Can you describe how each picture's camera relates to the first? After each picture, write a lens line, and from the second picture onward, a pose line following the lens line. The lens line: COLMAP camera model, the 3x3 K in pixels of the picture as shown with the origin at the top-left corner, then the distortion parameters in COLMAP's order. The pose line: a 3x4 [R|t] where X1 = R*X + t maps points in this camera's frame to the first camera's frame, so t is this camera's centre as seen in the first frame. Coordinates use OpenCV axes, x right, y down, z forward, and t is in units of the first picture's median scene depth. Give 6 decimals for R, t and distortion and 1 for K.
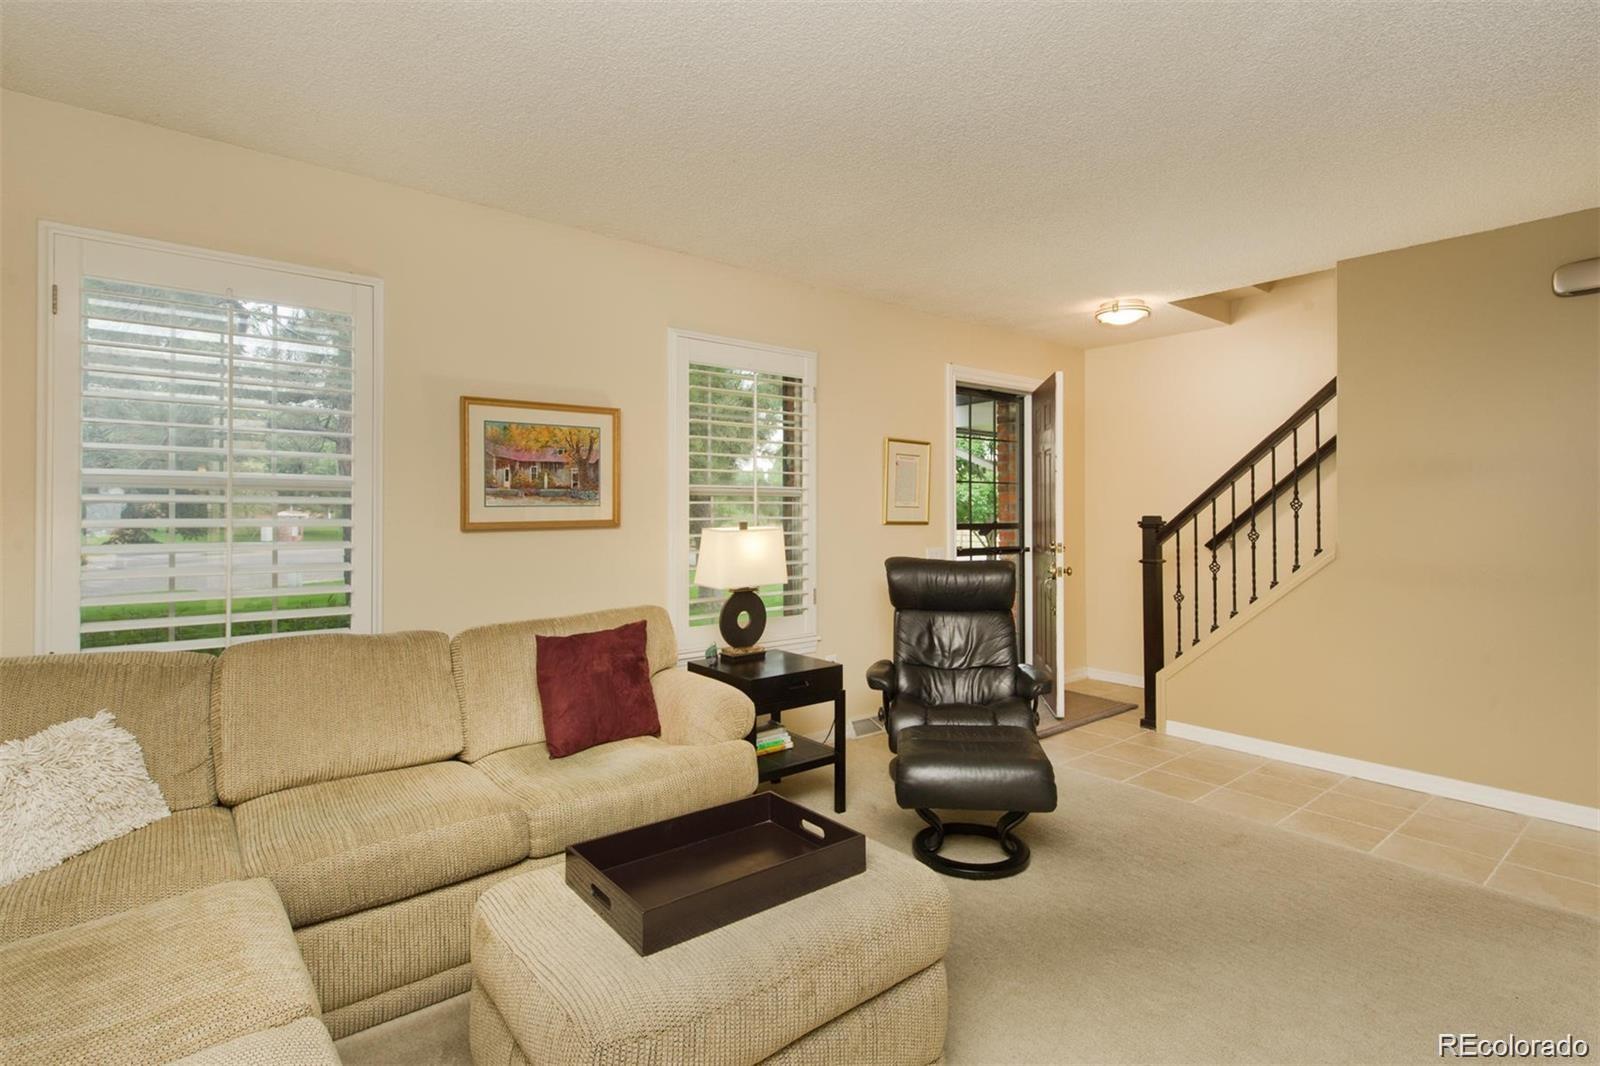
lens RADIAL K [[818.0, 0, 788.7], [0, 818.0, 504.7], [0, 0, 1]] dist [0.000051, 0.002597]
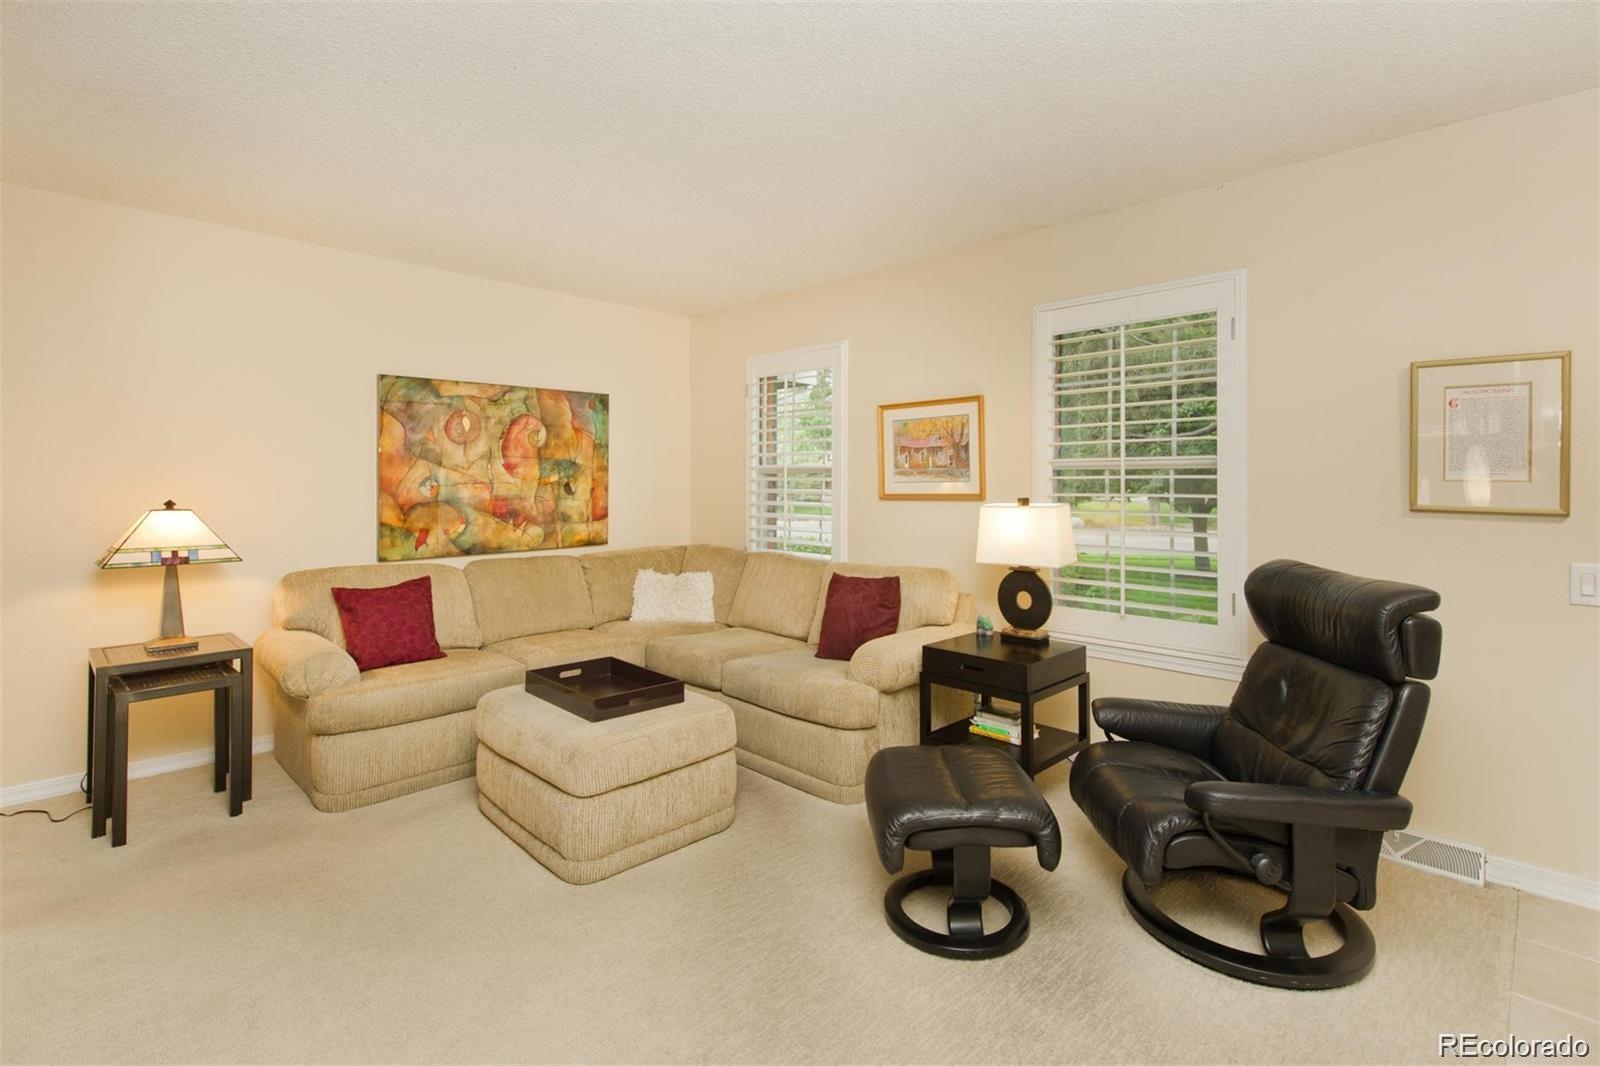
lens RADIAL K [[717.7, 0, 811.0], [0, 717.7, 485.6], [0, 0, 1]] dist [0.005802, 0.000433]
pose [[0.113576, 0.001869, -0.993528, 0.766810], [0.004408, 0.999987, 0.002385, 0.003795], [0.993520, -0.004650, 0.113567, 0.674076]]
